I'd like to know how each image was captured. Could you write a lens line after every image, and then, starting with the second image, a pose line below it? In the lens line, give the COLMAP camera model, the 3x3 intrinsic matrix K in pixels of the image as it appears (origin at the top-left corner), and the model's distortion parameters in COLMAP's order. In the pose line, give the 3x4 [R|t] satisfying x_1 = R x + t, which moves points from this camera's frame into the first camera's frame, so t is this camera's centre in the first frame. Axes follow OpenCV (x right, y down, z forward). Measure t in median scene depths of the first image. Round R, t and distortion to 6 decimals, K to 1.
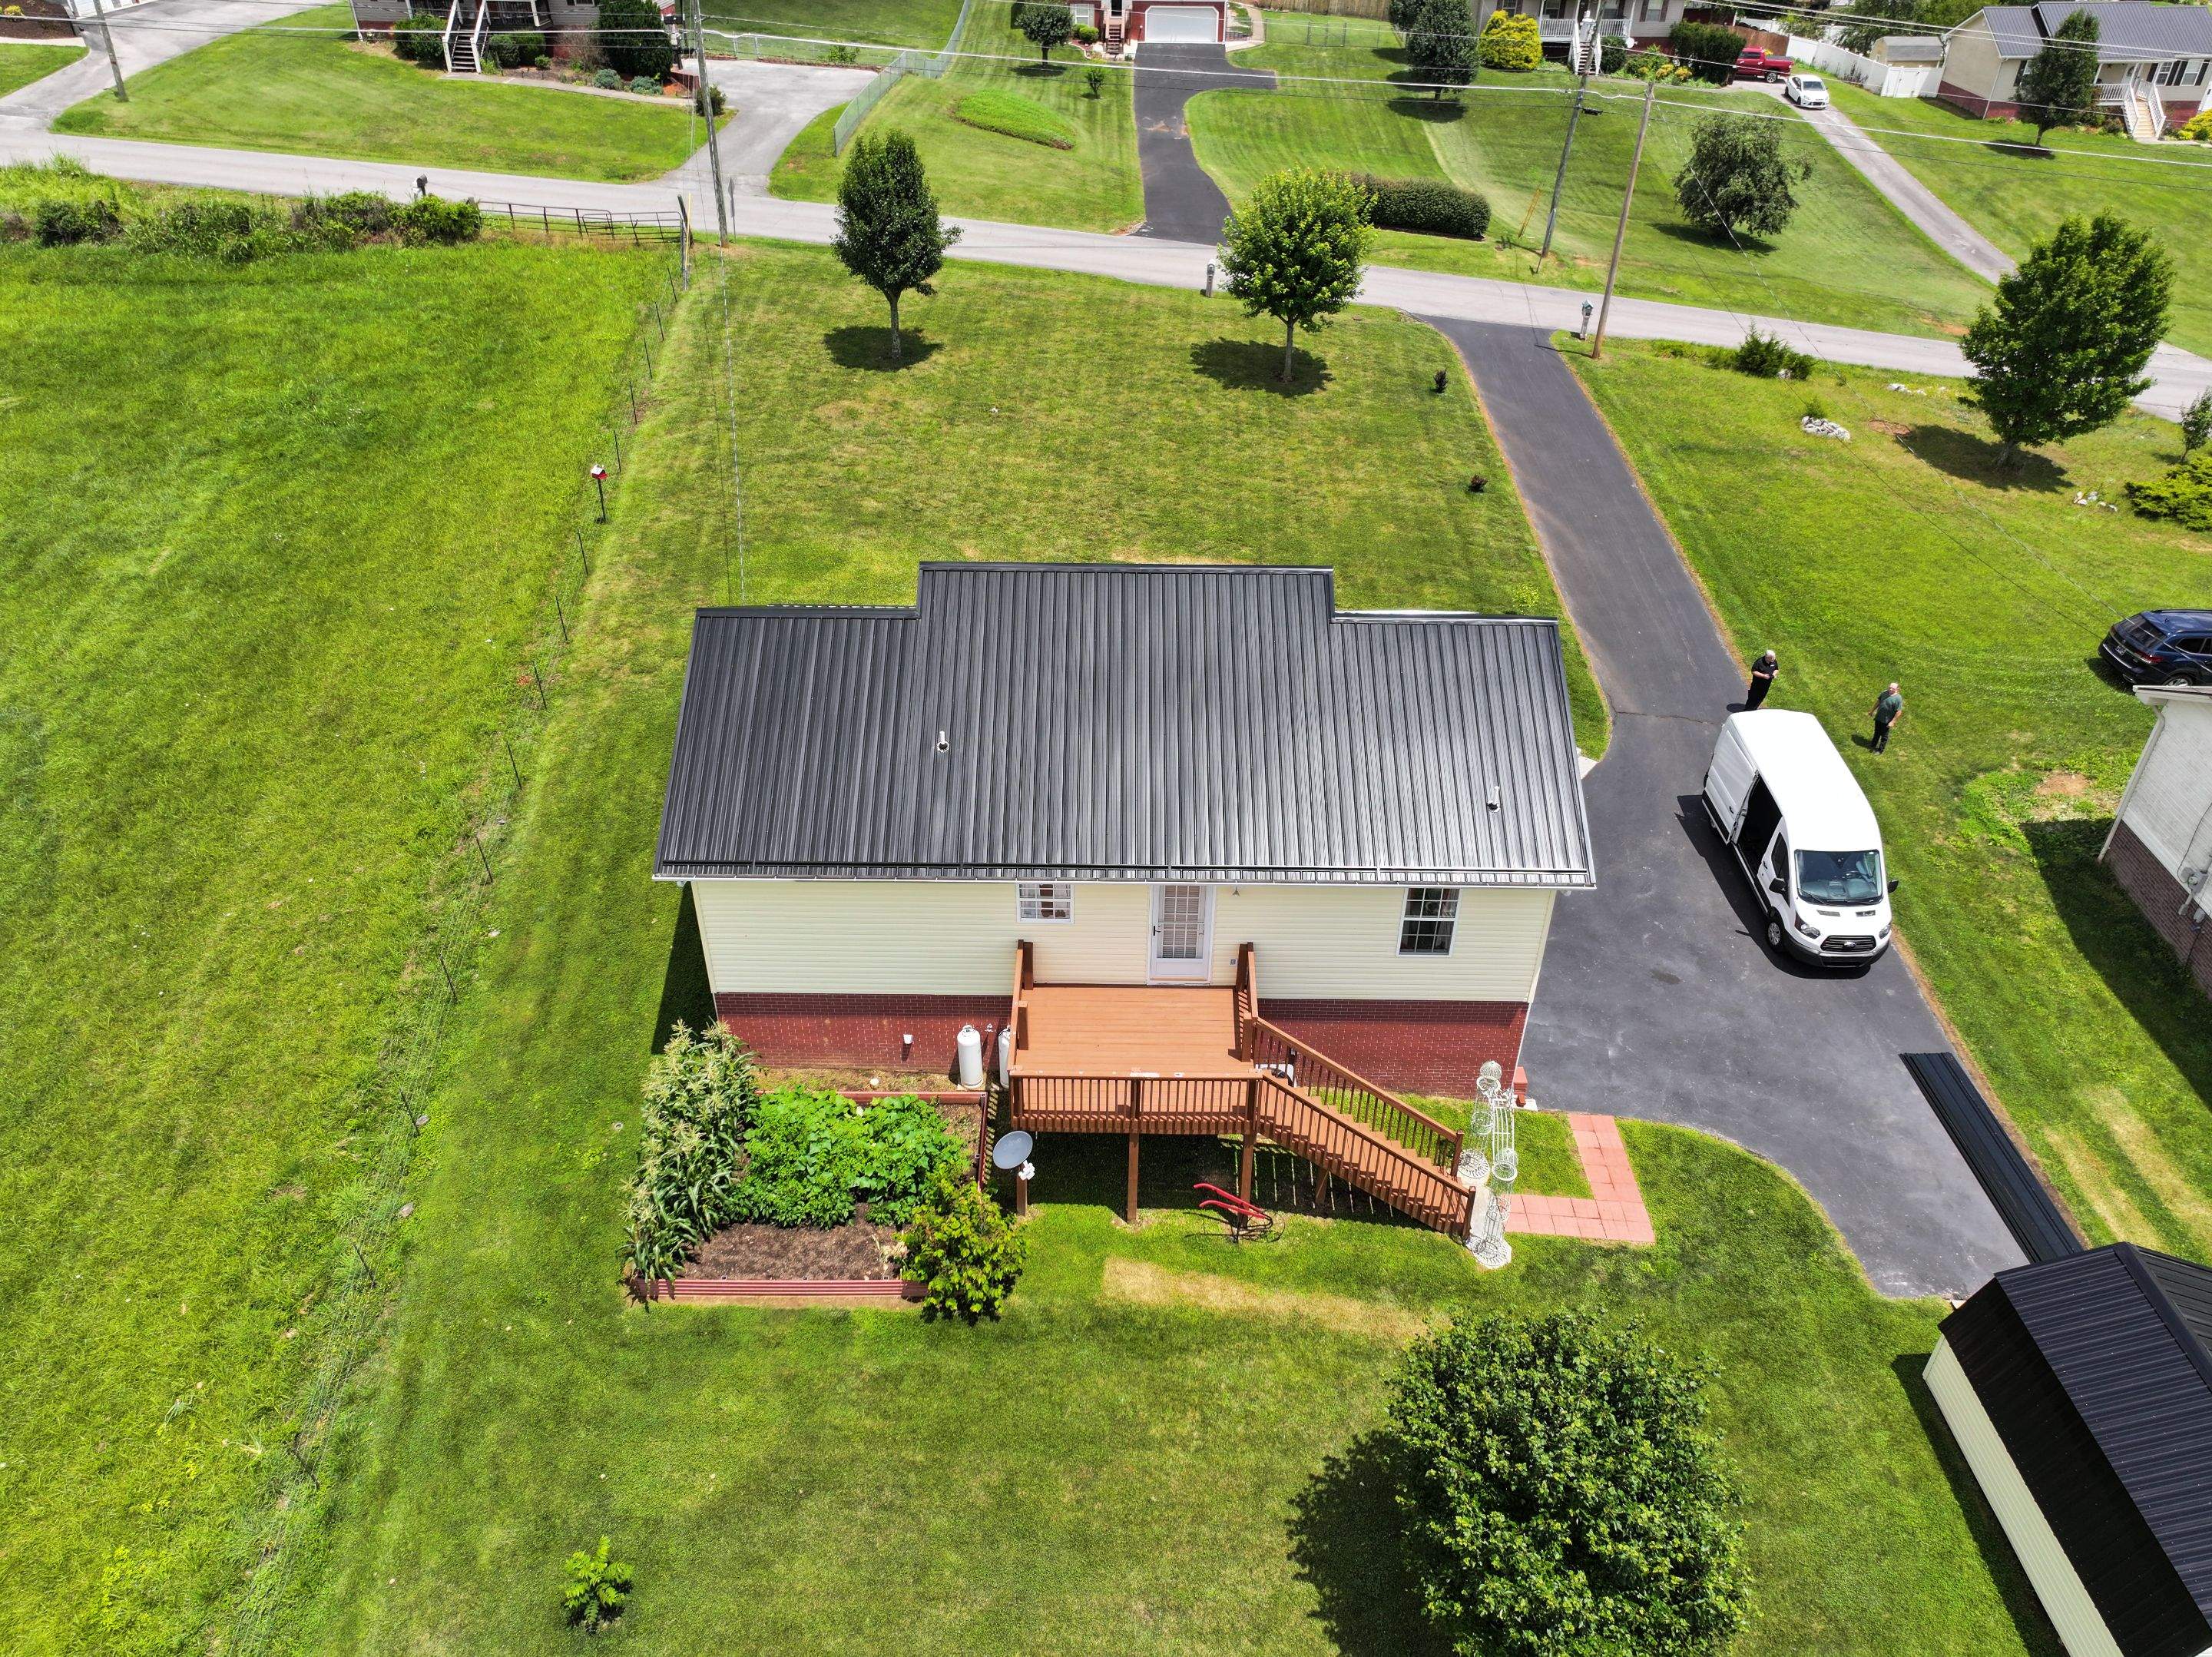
lens RADIAL K [[1554.4, 0, 1108.1], [0, 1554.4, 822.5], [0, 0, 1]] dist [-0.001127, 0.021058]
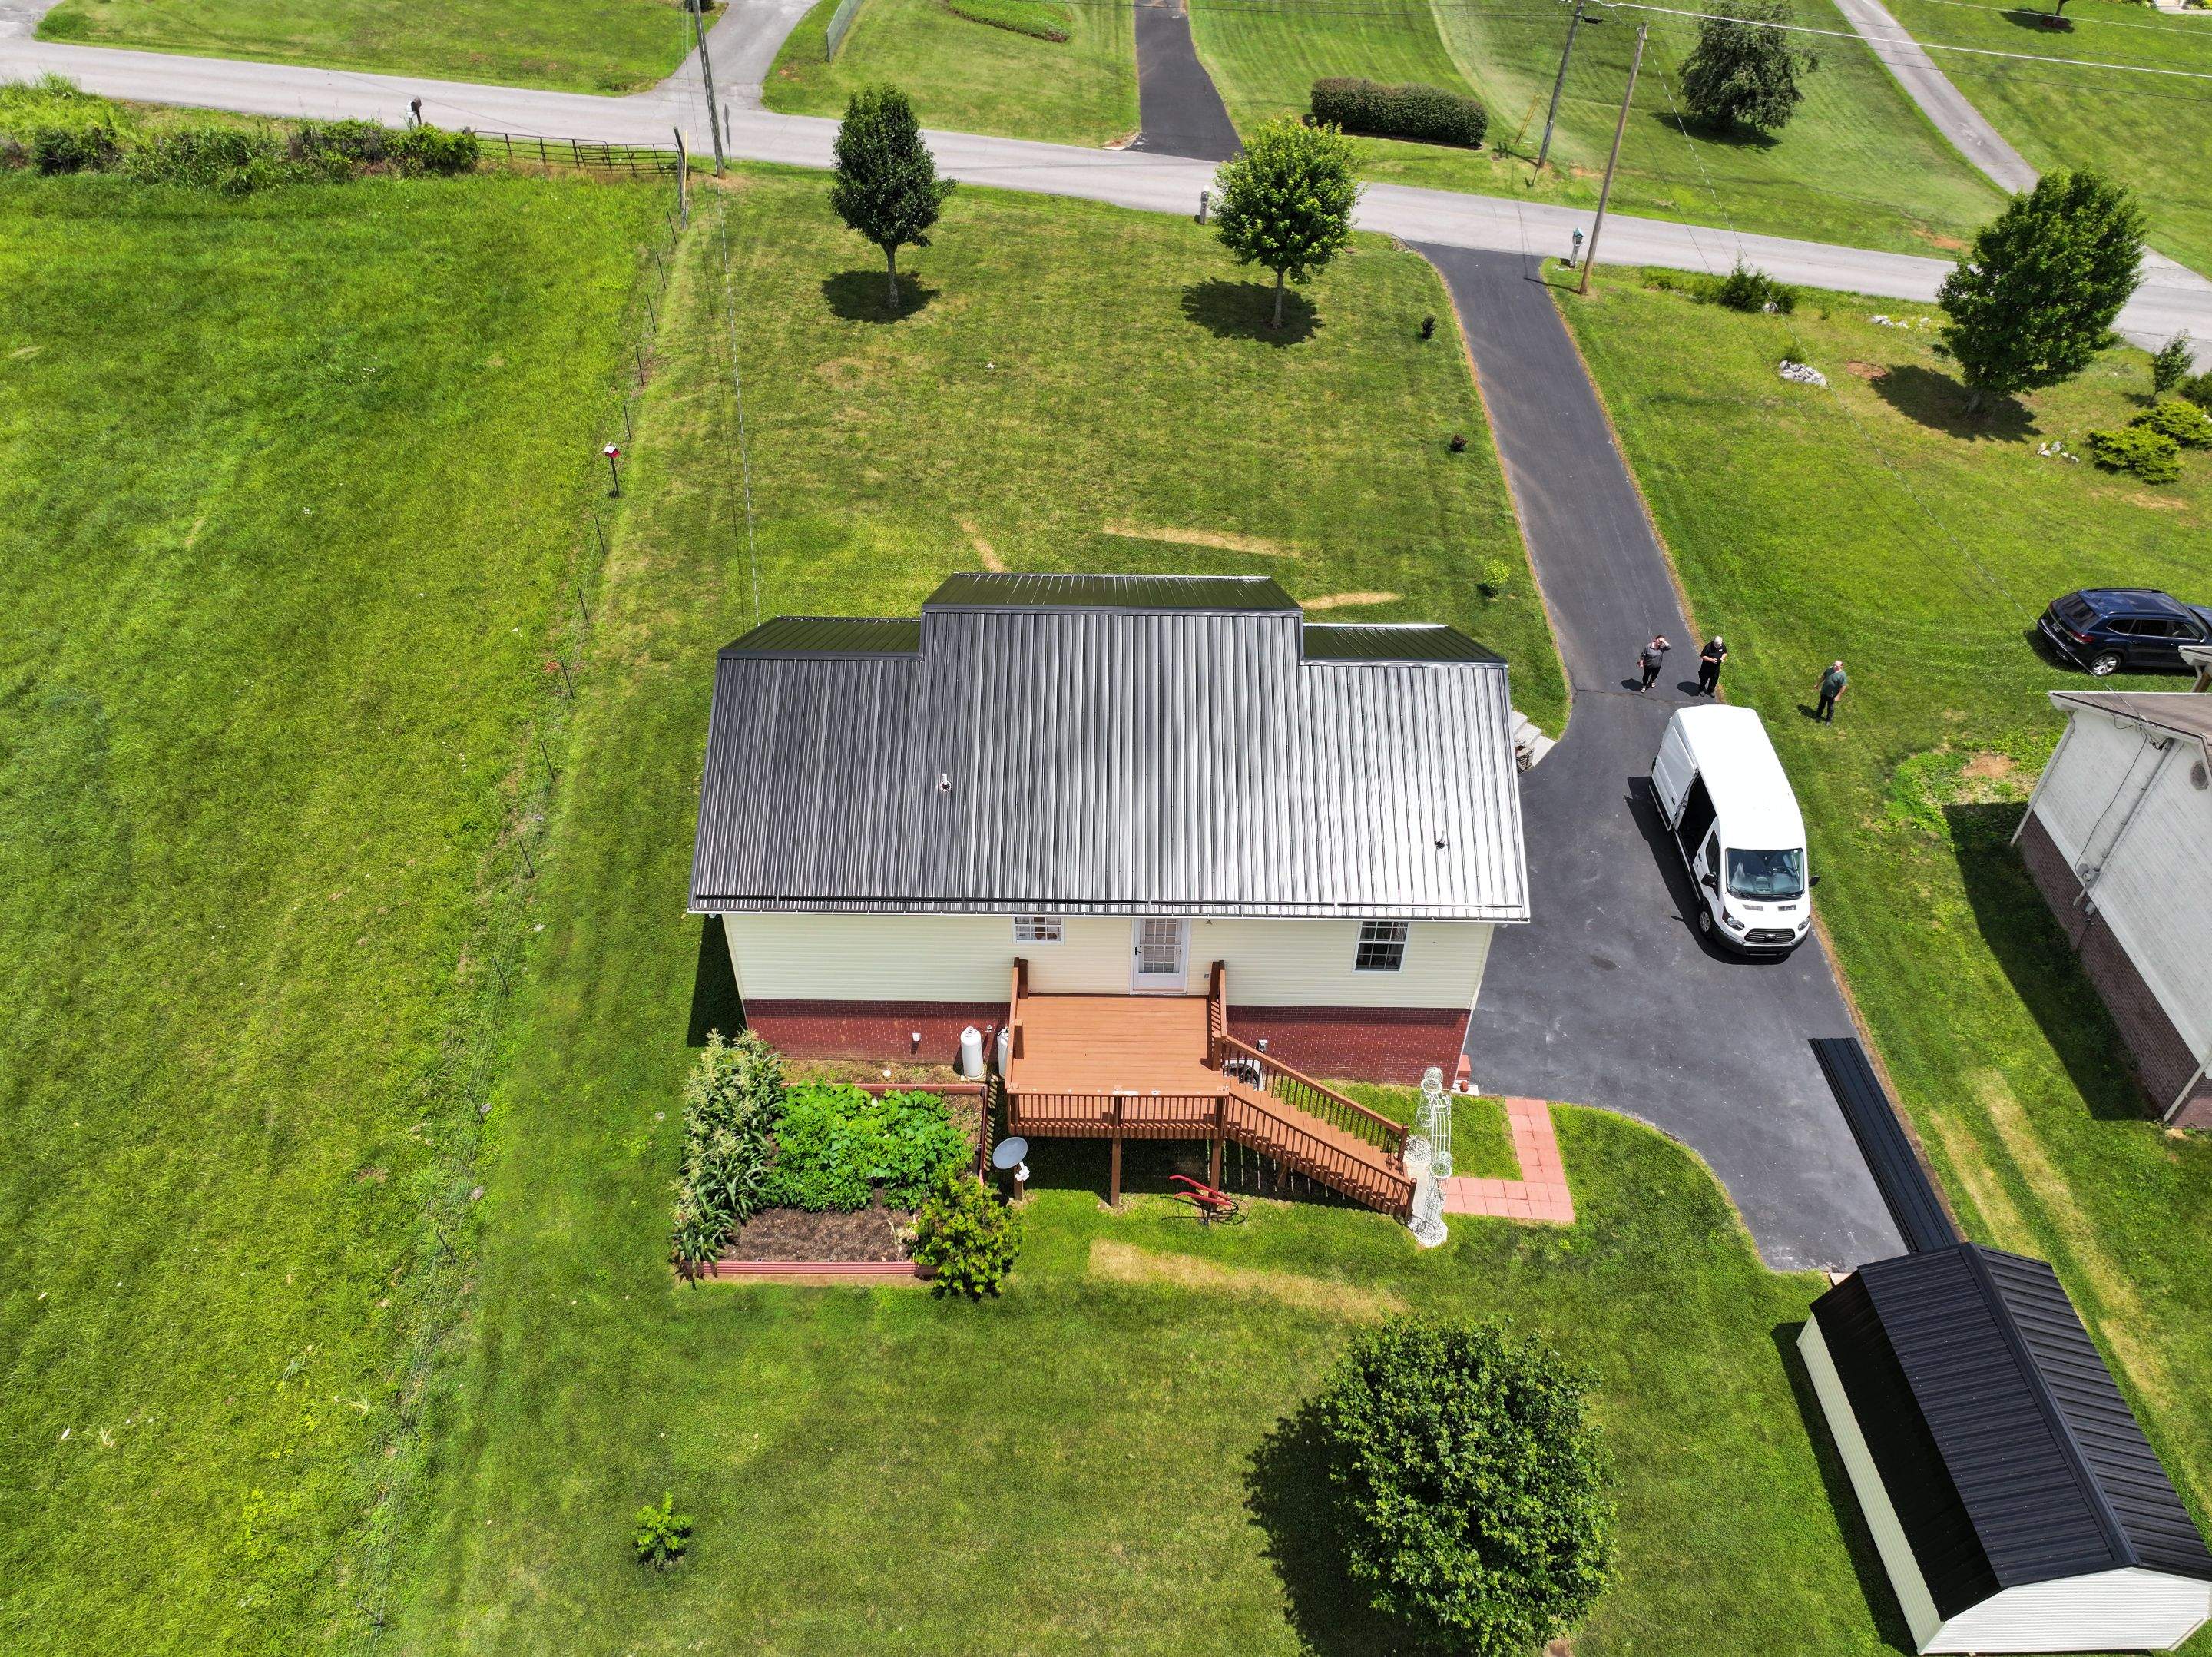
lens RADIAL K [[1554.4, 0, 1108.1], [0, 1554.4, 822.5], [0, 0, 1]] dist [-0.001127, 0.021058]
pose [[0.999998, 0.001883, 0.000813, 0.006920], [-0.001958, 0.994468, 0.105024, -0.114179], [-0.000610, -0.105026, 0.994469, -0.083436]]
